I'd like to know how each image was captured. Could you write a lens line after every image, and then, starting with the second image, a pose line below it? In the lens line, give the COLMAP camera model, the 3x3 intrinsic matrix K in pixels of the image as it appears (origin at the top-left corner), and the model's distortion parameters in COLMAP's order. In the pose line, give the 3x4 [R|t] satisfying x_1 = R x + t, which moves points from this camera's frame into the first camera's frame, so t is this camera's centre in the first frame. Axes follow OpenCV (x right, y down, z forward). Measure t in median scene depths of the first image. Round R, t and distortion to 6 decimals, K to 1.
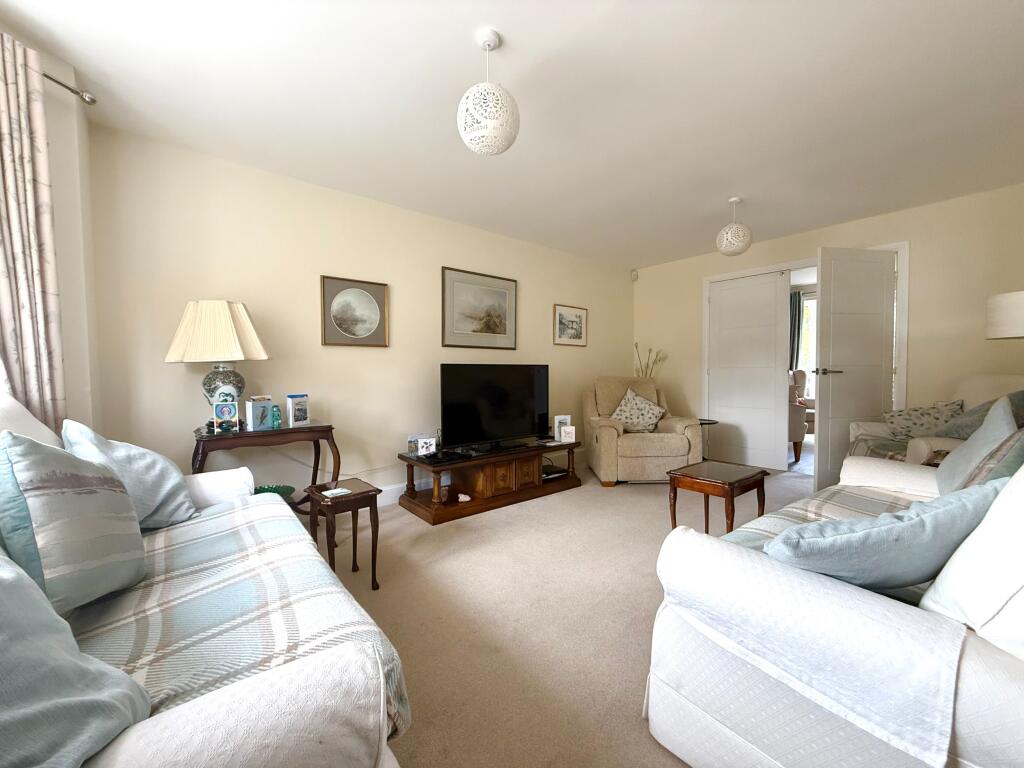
lens RADIAL K [[409.7, 0, 510.8], [0, 409.7, 385.5], [0, 0, 1]] dist [0.003180, -0.000300]
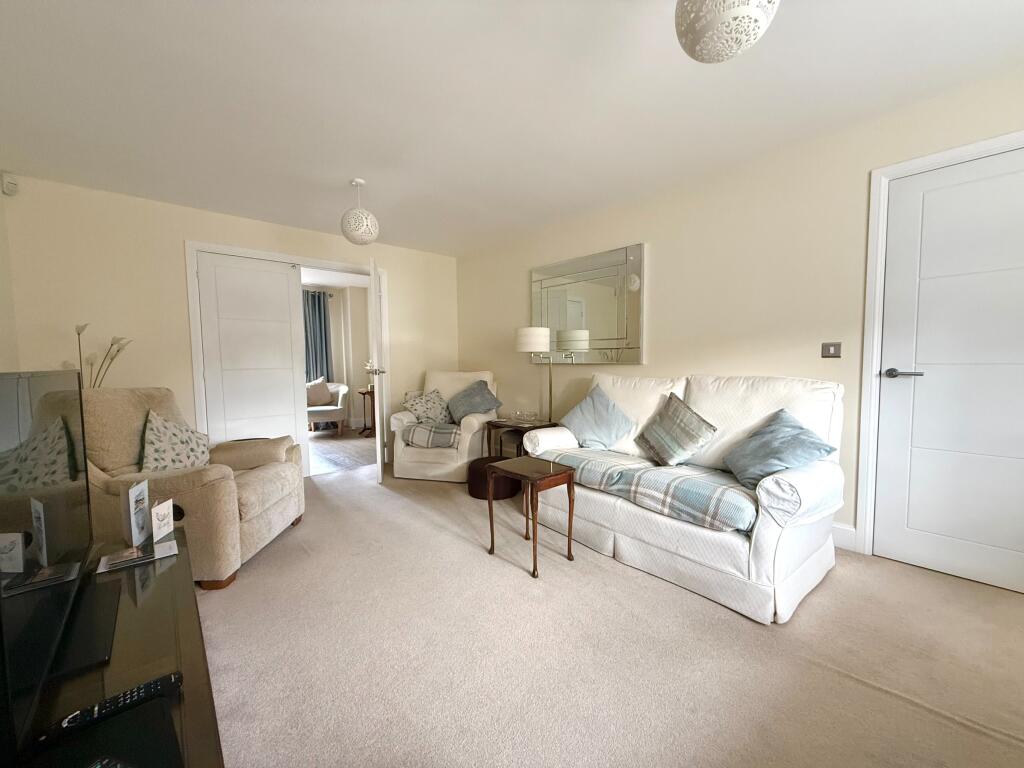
lens RADIAL K [[409.7, 0, 510.8], [0, 409.7, 385.5], [0, 0, 1]] dist [0.003180, -0.000300]
pose [[-0.002342, -0.050625, 0.998715, -0.283625], [0.039126, 0.997948, 0.050678, -0.036573], [-0.999232, 0.039194, -0.000357, 0.547656]]
